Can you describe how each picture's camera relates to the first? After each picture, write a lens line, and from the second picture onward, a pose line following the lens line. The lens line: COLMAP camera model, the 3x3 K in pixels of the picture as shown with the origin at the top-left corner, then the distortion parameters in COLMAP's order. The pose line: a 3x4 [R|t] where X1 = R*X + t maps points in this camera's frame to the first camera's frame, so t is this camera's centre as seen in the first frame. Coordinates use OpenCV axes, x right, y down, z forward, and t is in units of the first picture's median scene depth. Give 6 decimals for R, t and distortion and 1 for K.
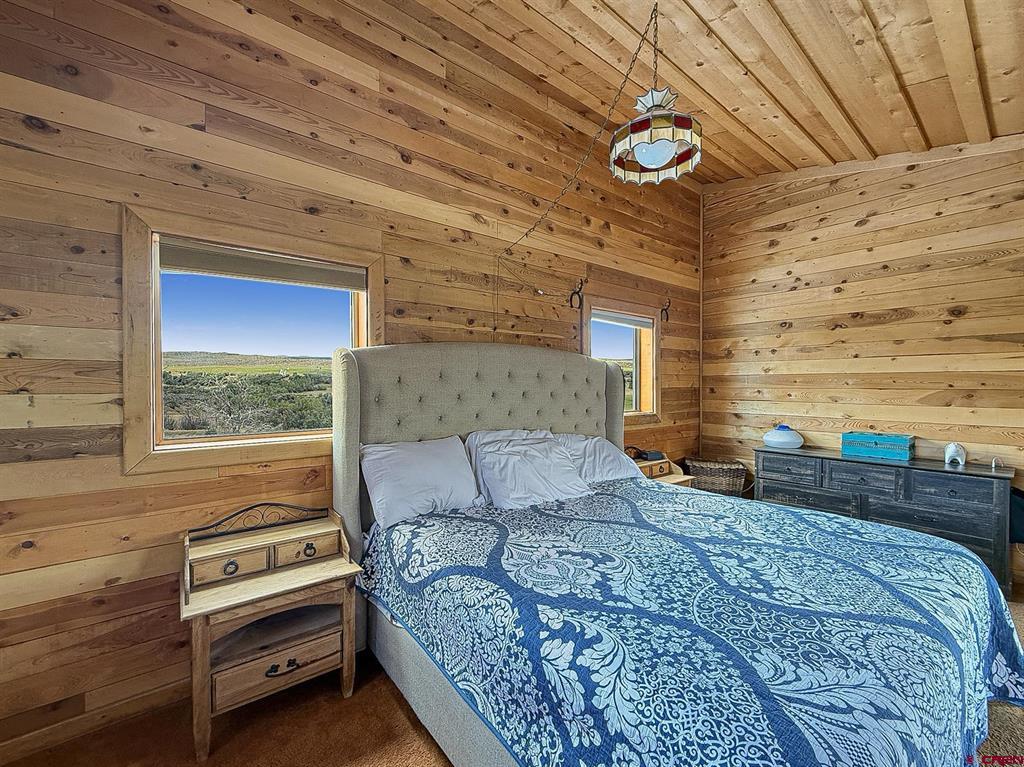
lens RADIAL K [[417.4, 0, 512.3], [0, 417.4, 383.6], [0, 0, 1]] dist [0.000490, 0.000033]
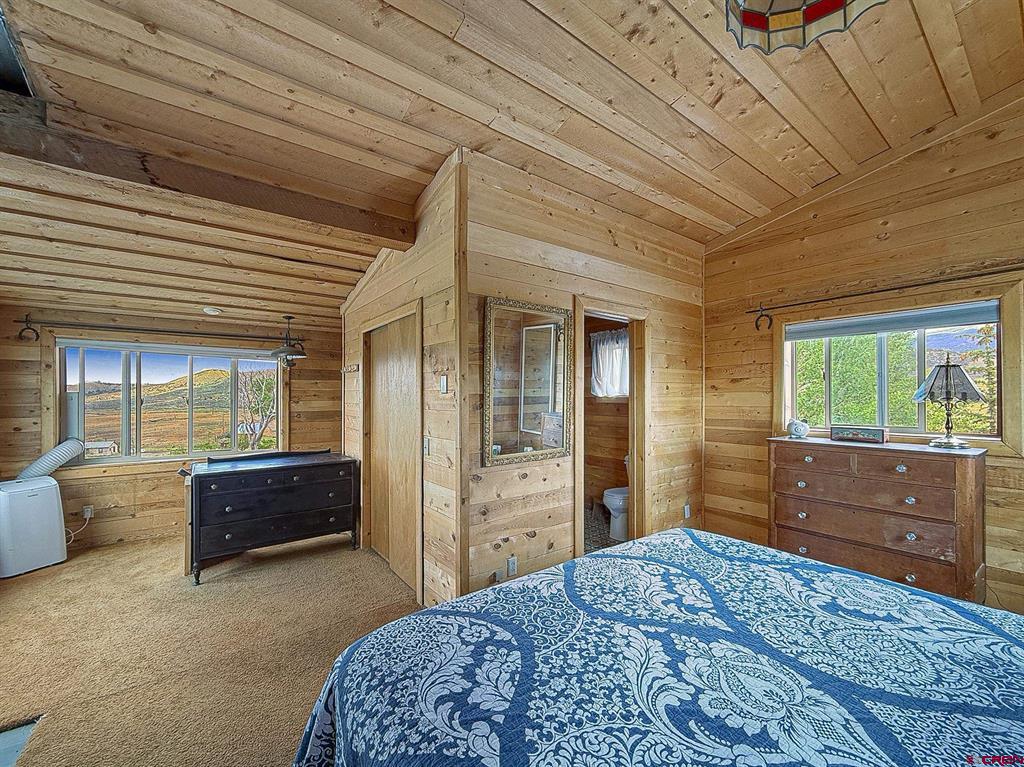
lens RADIAL K [[417.4, 0, 512.1], [0, 417.4, 392.1], [0, 0, 1]] dist [0.000490, 0.000033]
pose [[-0.999795, 0.003885, 0.019869, 0.886671], [0.003784, 0.999980, -0.005118, -0.040137], [-0.019888, -0.005042, -0.999789, 1.913433]]
